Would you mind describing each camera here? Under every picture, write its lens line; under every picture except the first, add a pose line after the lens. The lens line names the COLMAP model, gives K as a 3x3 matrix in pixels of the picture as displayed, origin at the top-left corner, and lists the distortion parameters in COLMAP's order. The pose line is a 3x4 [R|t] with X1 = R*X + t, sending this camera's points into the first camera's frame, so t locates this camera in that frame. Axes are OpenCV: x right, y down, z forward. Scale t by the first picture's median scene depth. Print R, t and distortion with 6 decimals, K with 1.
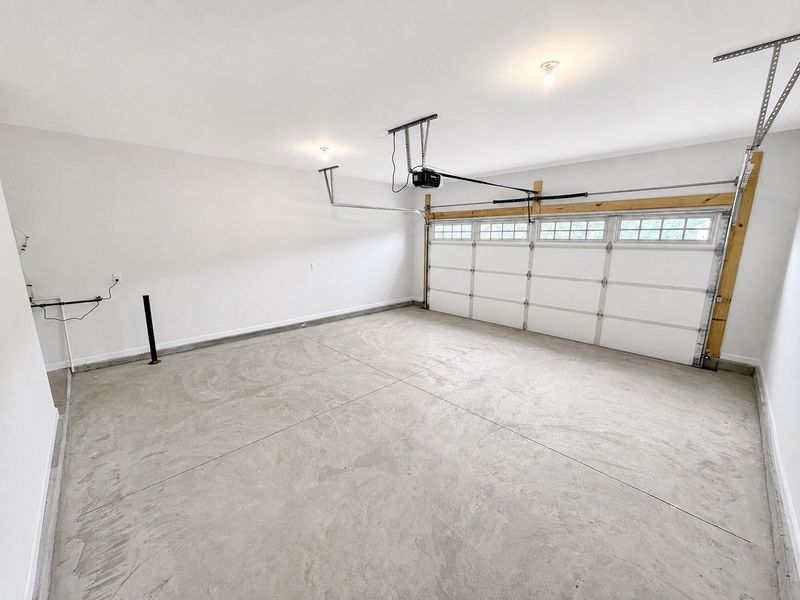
lens RADIAL K [[318.6, 0, 401.8], [0, 318.6, 295.3], [0, 0, 1]] dist [0.003304, -0.000042]
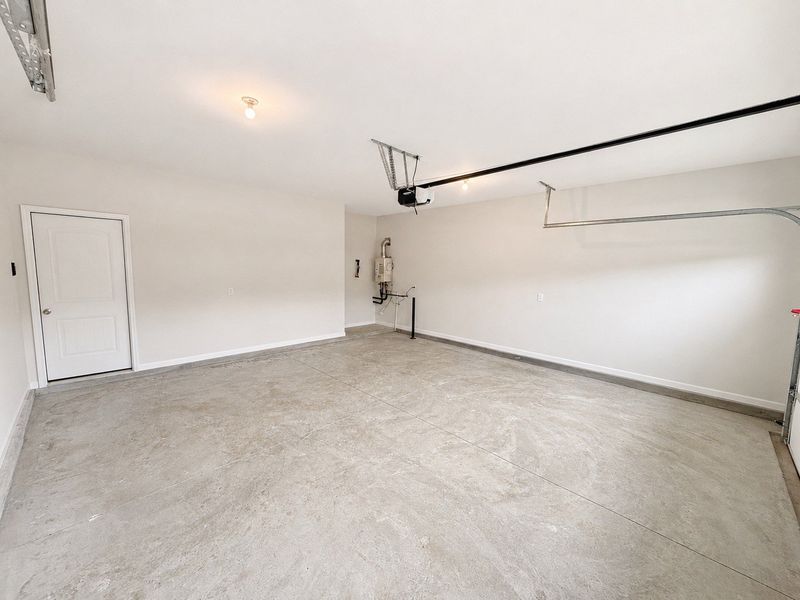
lens RADIAL K [[318.6, 0, 401.7], [0, 318.6, 304.4], [0, 0, 1]] dist [0.003304, -0.000042]
pose [[0.019304, 0.122123, -0.992327, 0.867502], [-0.202132, 0.972494, 0.115750, -0.145133], [0.979168, 0.198347, 0.043458, 0.859835]]
